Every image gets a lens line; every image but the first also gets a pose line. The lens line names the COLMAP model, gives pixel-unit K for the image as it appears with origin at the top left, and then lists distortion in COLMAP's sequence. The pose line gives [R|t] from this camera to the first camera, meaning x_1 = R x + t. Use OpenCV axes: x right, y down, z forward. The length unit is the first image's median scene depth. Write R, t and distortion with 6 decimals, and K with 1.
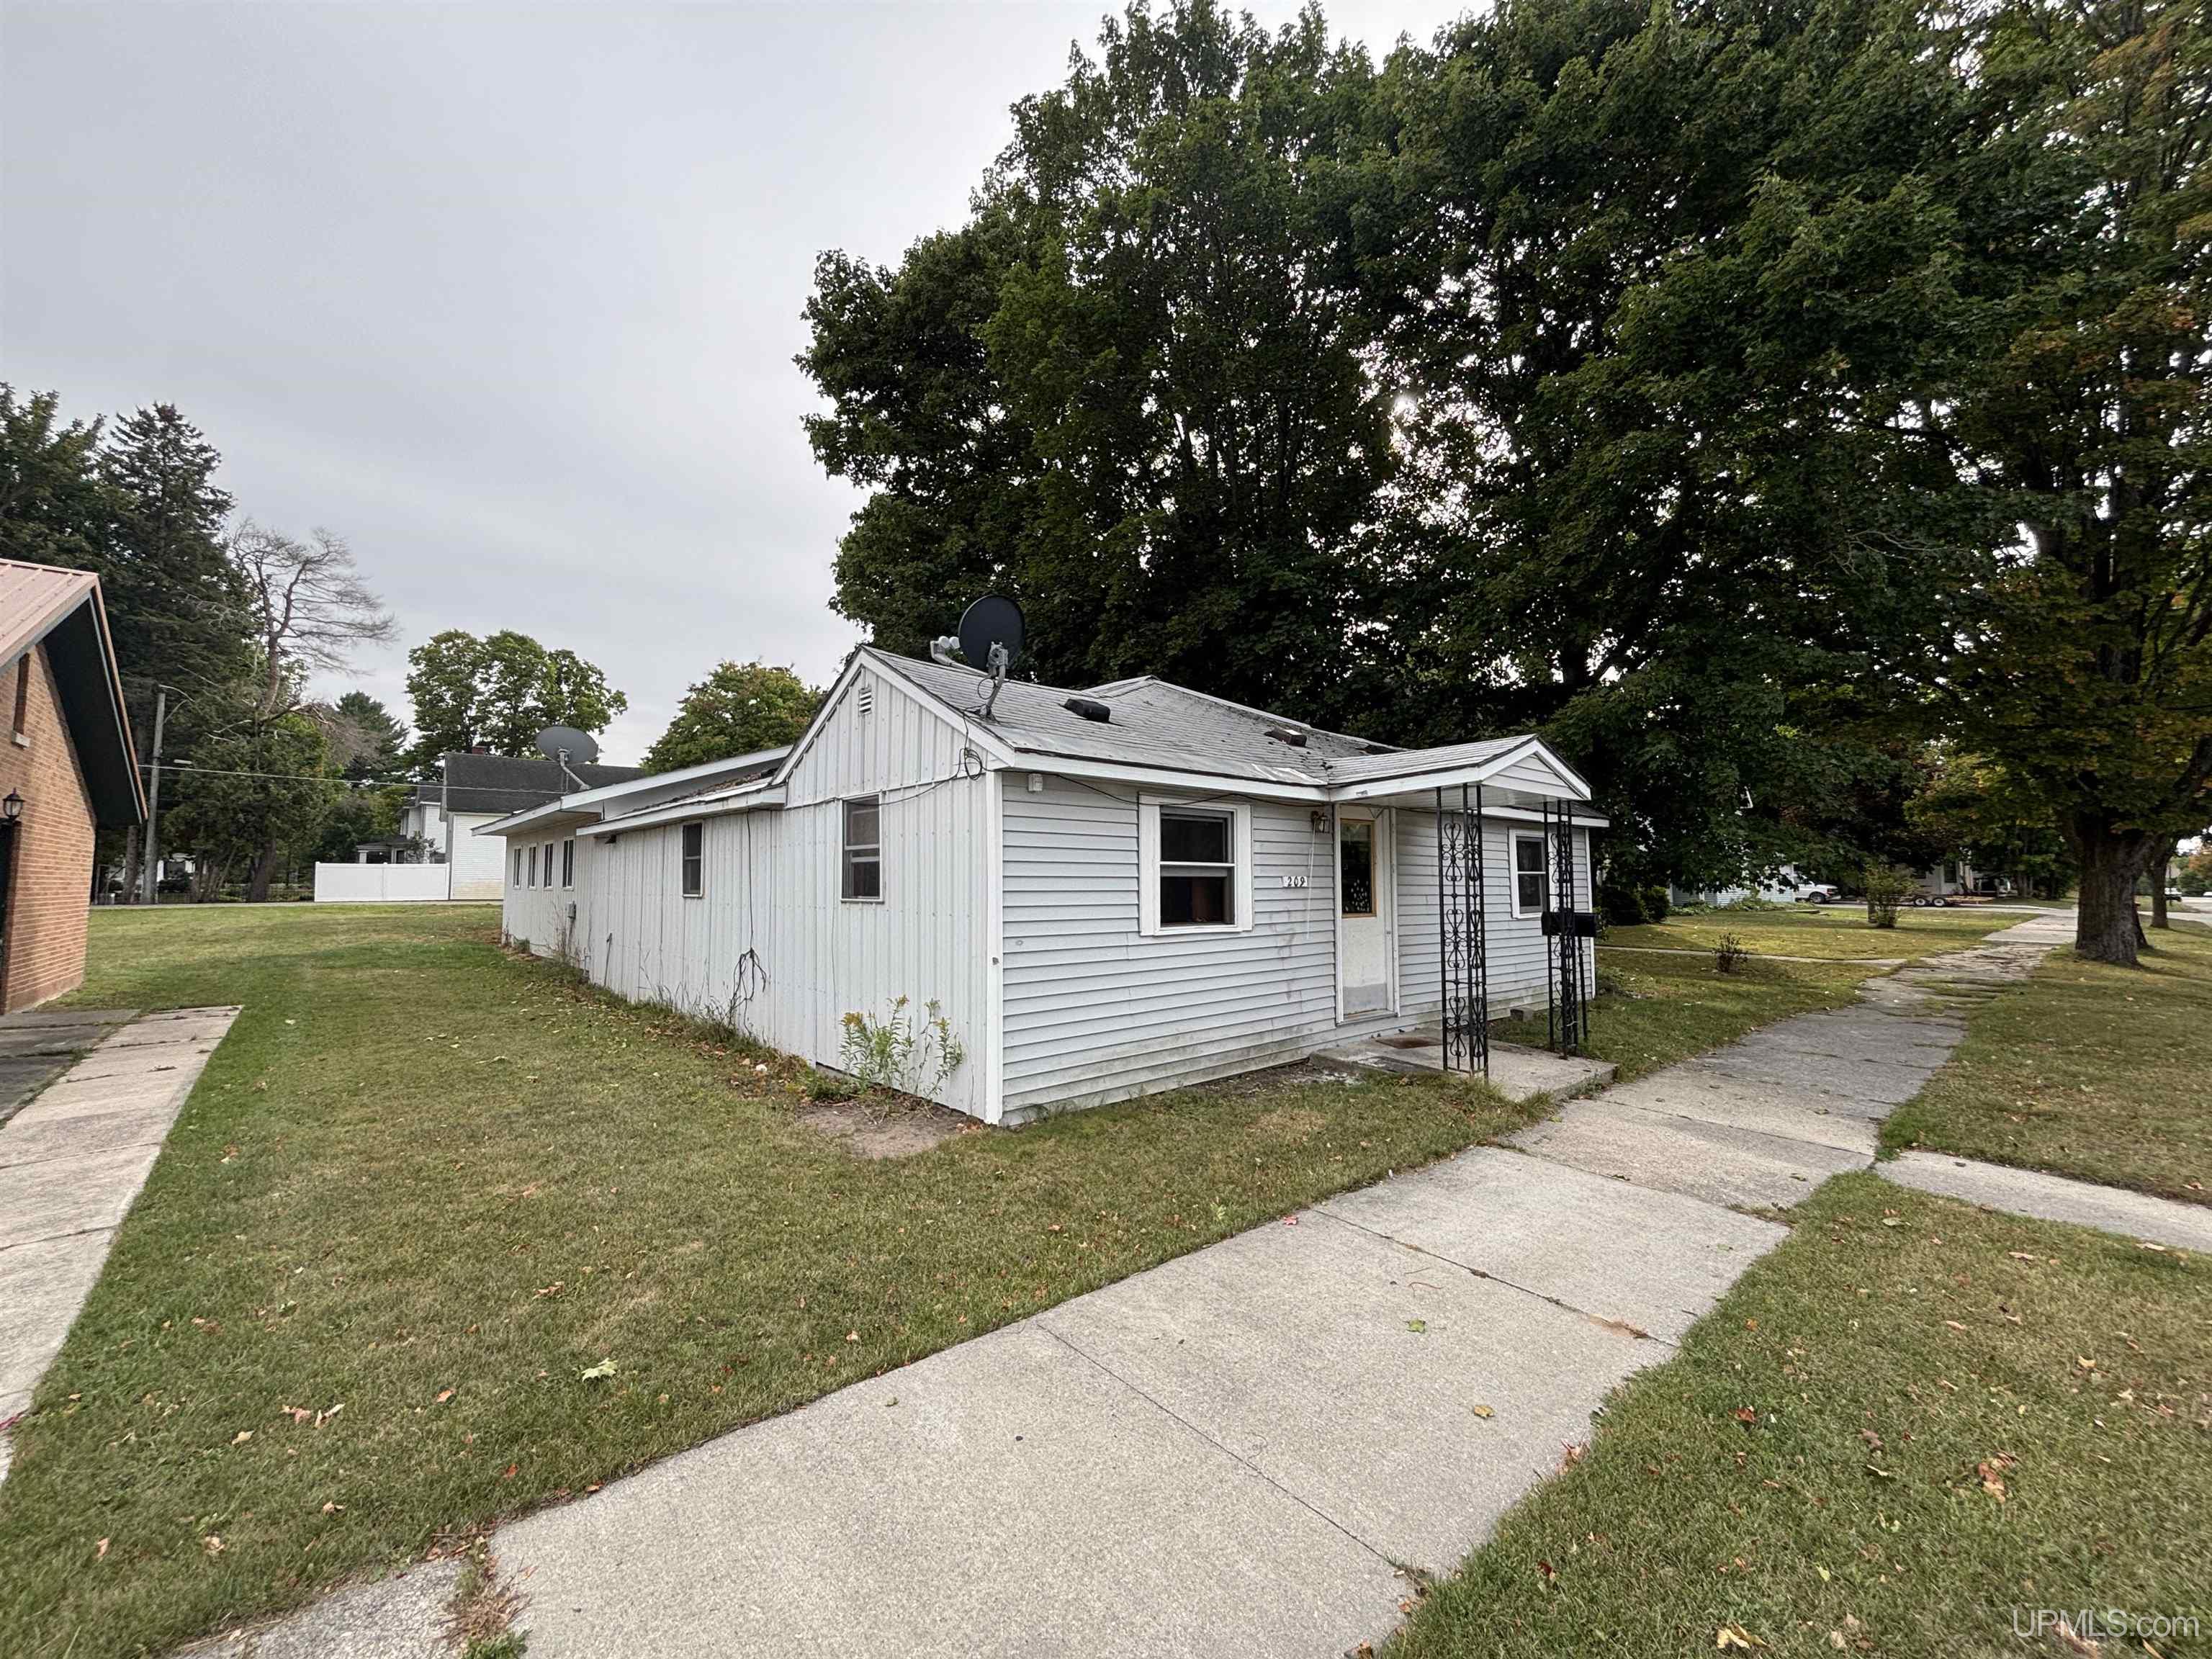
lens RADIAL K [[883.8, 0, 1104.1], [0, 883.8, 821.0], [0, 0, 1]] dist [0.002044, 0.000074]
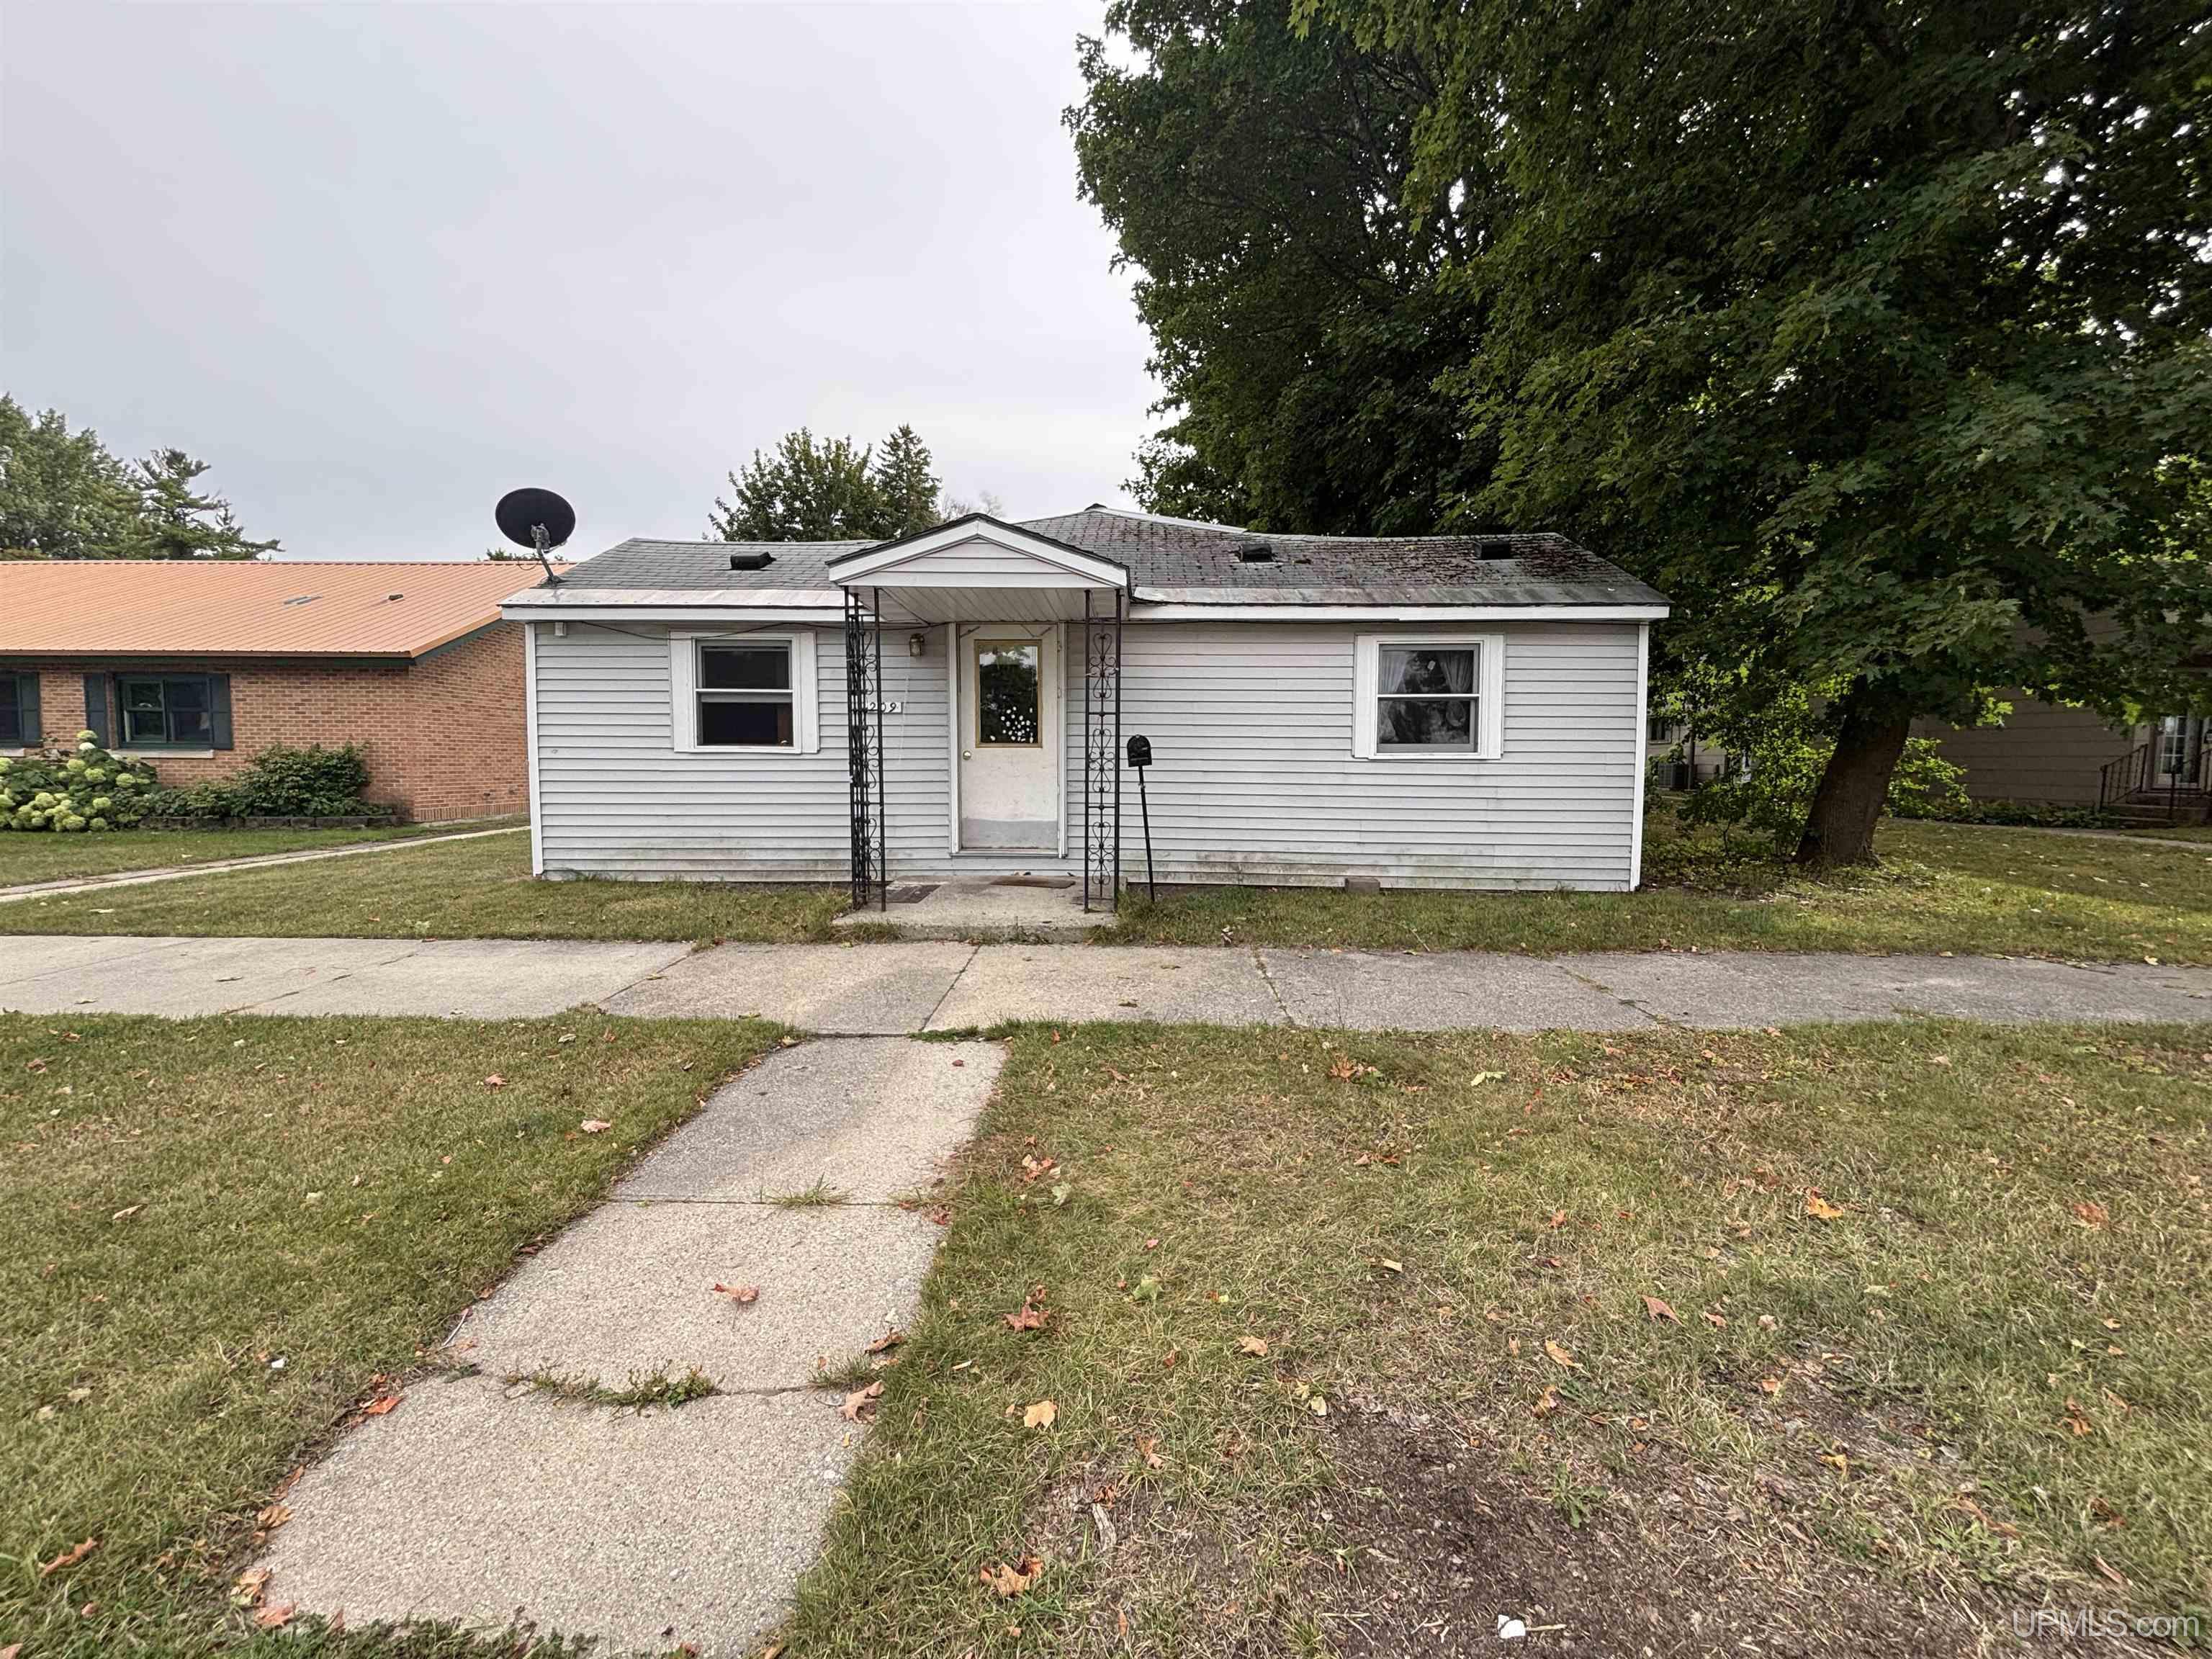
lens RADIAL K [[883.8, 0, 1104.0], [0, 883.8, 837.5], [0, 0, 1]] dist [0.002044, 0.000074]
pose [[0.736398, 0.061936, -0.673708, 1.209302], [0.040896, 0.989905, 0.135707, 0.099536], [0.675312, -0.127486, 0.726431, 0.472834]]
